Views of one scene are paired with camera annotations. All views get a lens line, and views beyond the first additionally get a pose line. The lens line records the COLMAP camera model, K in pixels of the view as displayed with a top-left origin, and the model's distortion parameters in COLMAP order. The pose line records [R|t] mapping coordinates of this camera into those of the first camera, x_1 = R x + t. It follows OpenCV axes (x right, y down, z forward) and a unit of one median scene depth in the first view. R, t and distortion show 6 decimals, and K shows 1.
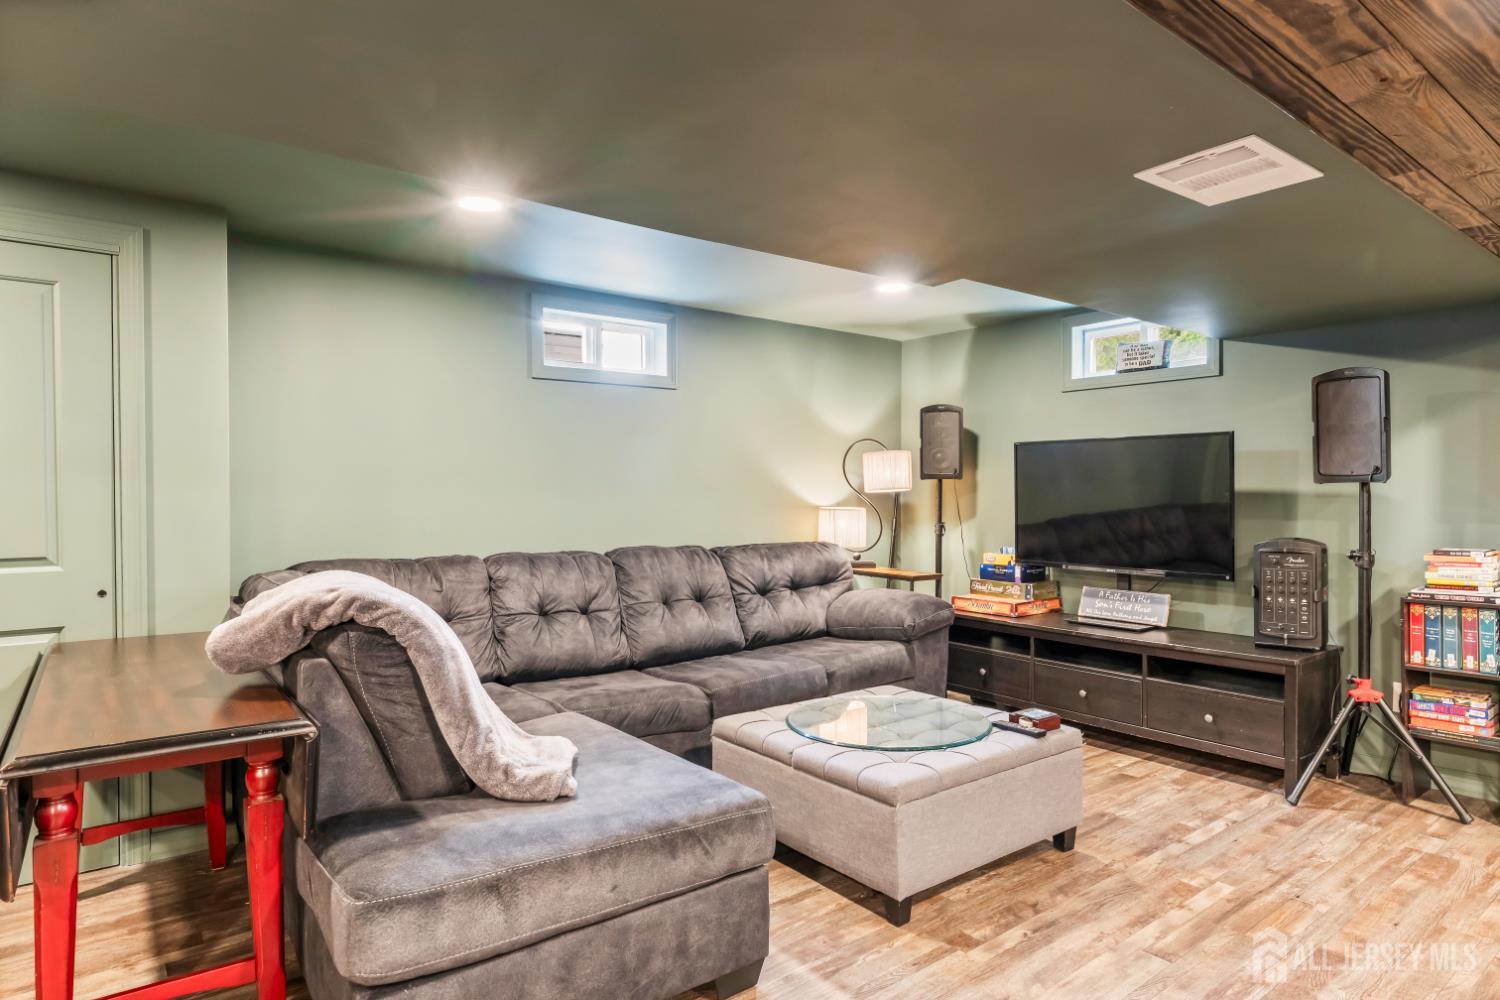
lens RADIAL K [[864.4, 0, 749.2], [0, 864.4, 493.5], [0, 0, 1]] dist [-0.002716, -0.001098]
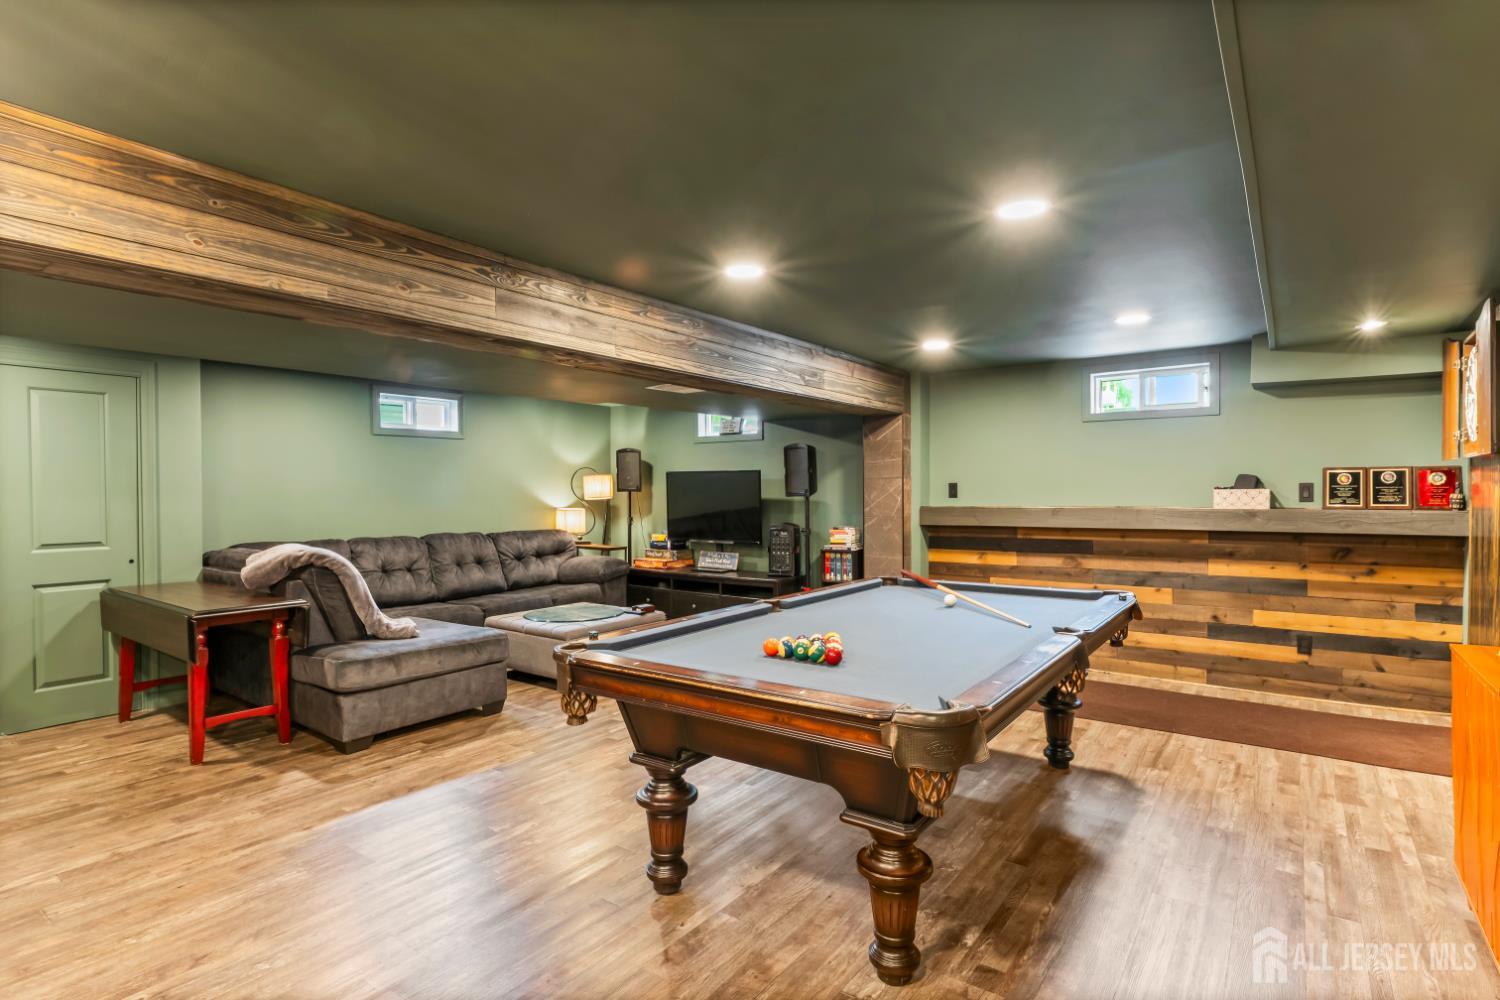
lens RADIAL K [[758.4, 0, 752.1], [0, 758.4, 505.0], [0, 0, 1]] dist [0.003913, -0.001768]
pose [[0.961782, -0.007048, 0.273725, 0.057421], [0.002176, 0.999834, 0.018101, -0.022015], [-0.273808, -0.016814, 0.961638, -0.664176]]
